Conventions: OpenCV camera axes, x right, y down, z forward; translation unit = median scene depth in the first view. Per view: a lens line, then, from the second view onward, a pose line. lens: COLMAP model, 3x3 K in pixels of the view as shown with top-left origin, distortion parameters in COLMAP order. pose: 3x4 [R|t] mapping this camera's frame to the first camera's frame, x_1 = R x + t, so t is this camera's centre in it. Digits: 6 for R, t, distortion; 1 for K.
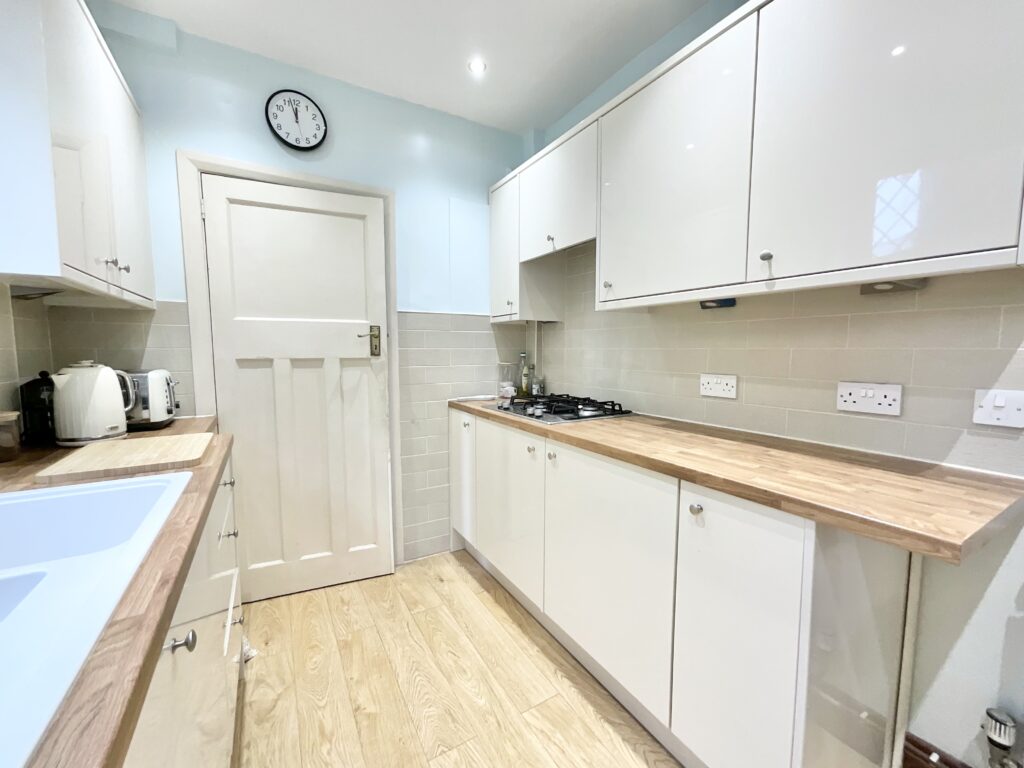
lens RADIAL K [[413.2, 0, 512.0], [0, 413.2, 384.0], [0, 0, 1]] dist [0.008554, 0.000359]
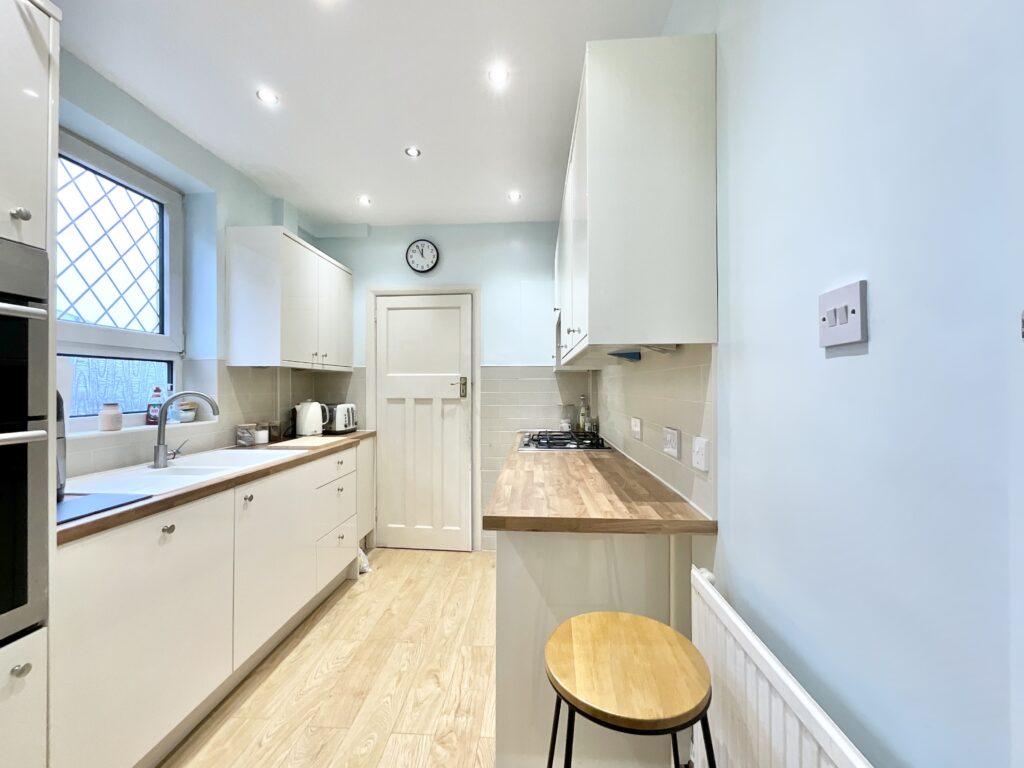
lens RADIAL K [[415.4, 0, 512.0], [0, 415.4, 384.0], [0, 0, 1]] dist [-0.000915, -0.000113]
pose [[0.831599, -0.004084, -0.555361, 0.713317], [-0.044658, 0.996243, -0.074197, -0.015264], [0.553577, 0.086503, 0.828293, -0.137891]]
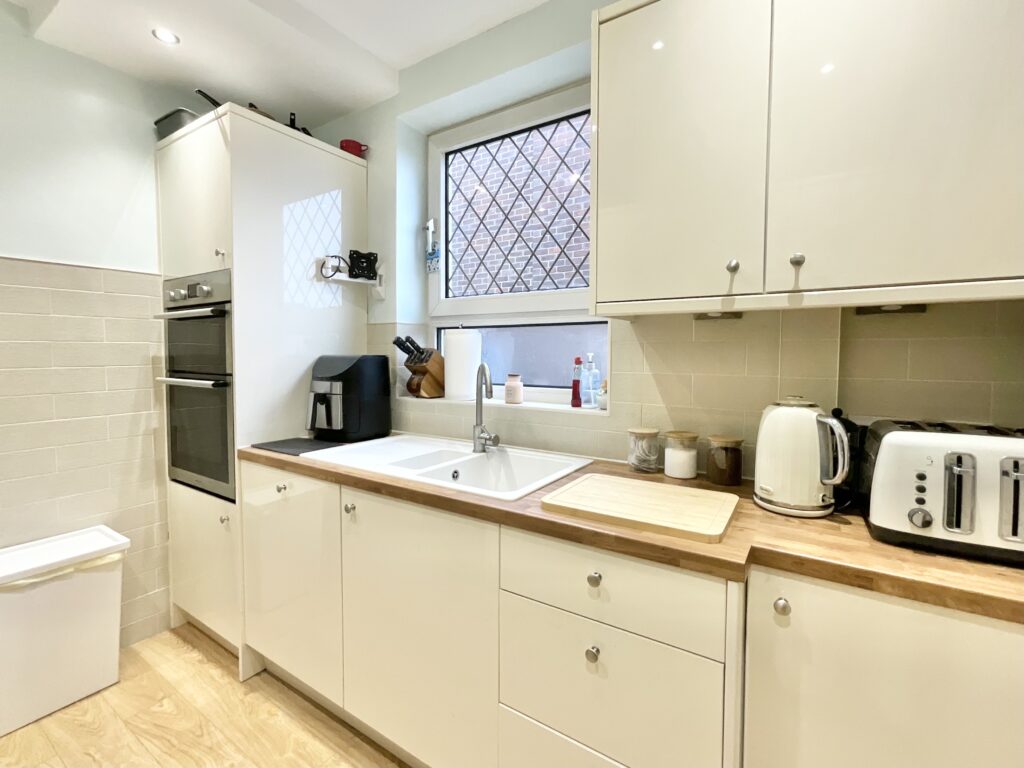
lens RADIAL K [[415.4, 0, 512.0], [0, 415.4, 384.0], [0, 0, 1]] dist [-0.000915, -0.000113]
pose [[-0.890667, 0.015745, -0.454384, -0.187053], [-0.043631, 0.991828, 0.119892, -0.092910], [0.452558, 0.126609, -0.882701, 0.970264]]
